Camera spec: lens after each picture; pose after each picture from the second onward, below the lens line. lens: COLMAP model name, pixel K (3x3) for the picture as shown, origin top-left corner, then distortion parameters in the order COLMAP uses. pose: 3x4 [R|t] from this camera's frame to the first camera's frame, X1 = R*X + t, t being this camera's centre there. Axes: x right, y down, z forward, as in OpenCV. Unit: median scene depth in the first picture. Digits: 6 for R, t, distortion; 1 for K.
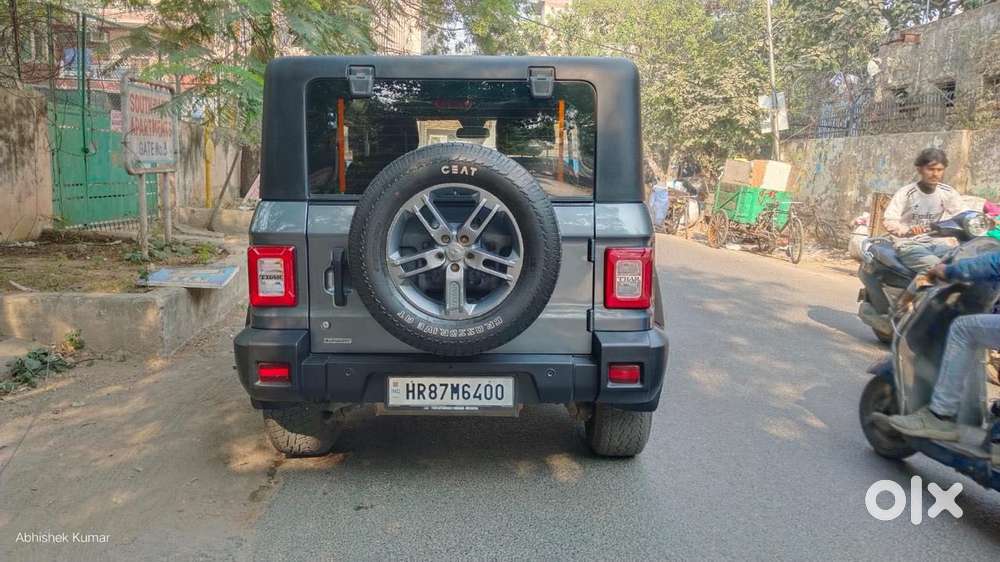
lens RADIAL K [[764.0, 0, 495.0], [0, 764.0, 294.4], [0, 0, 1]] dist [0.070484, -0.125763]
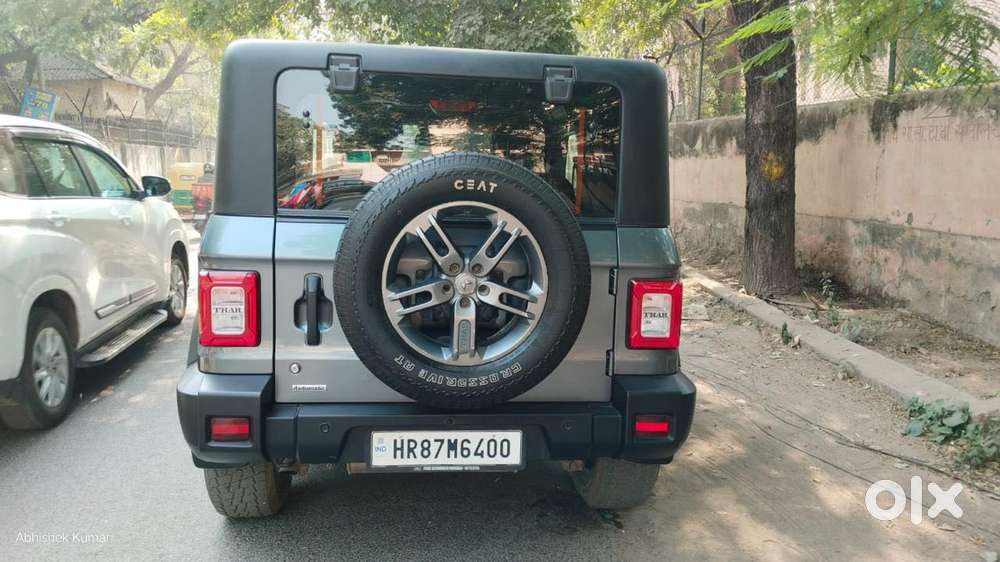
lens RADIAL K [[764.0, 0, 495.0], [0, 764.0, 294.4], [0, 0, 1]] dist [0.070484, -0.125763]
pose [[0.992208, 0.010113, 0.124183, -0.111942], [-0.008674, 0.999889, -0.012117, -0.031486], [-0.124292, 0.010946, 0.992185, 0.161822]]
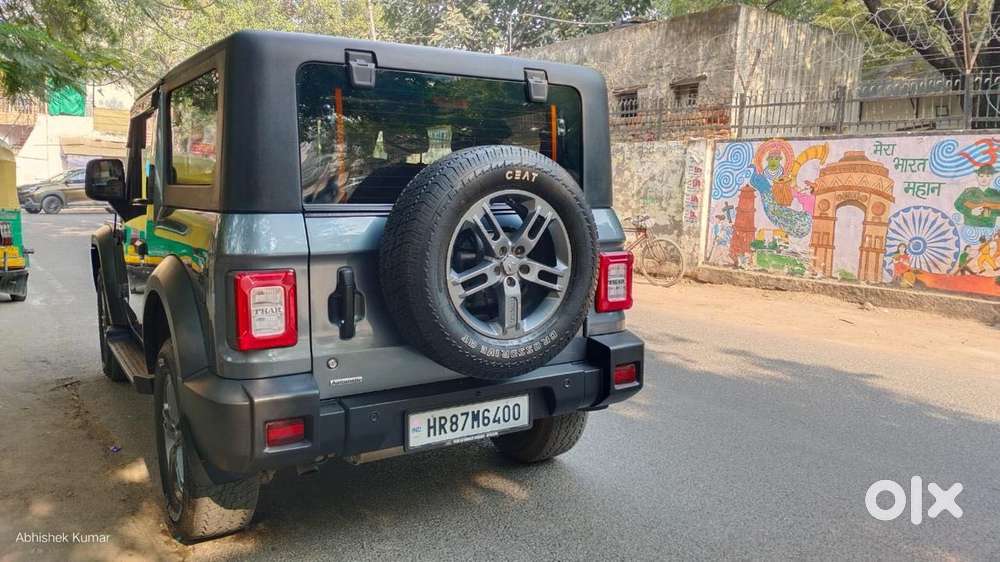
lens RADIAL K [[764.0, 0, 495.0], [0, 764.0, 294.4], [0, 0, 1]] dist [0.070484, -0.125763]
pose [[0.841343, -0.075362, 0.535221, -0.508875], [0.081329, 0.996609, 0.012481, -0.030070], [-0.534347, 0.033029, 0.844620, 0.216219]]
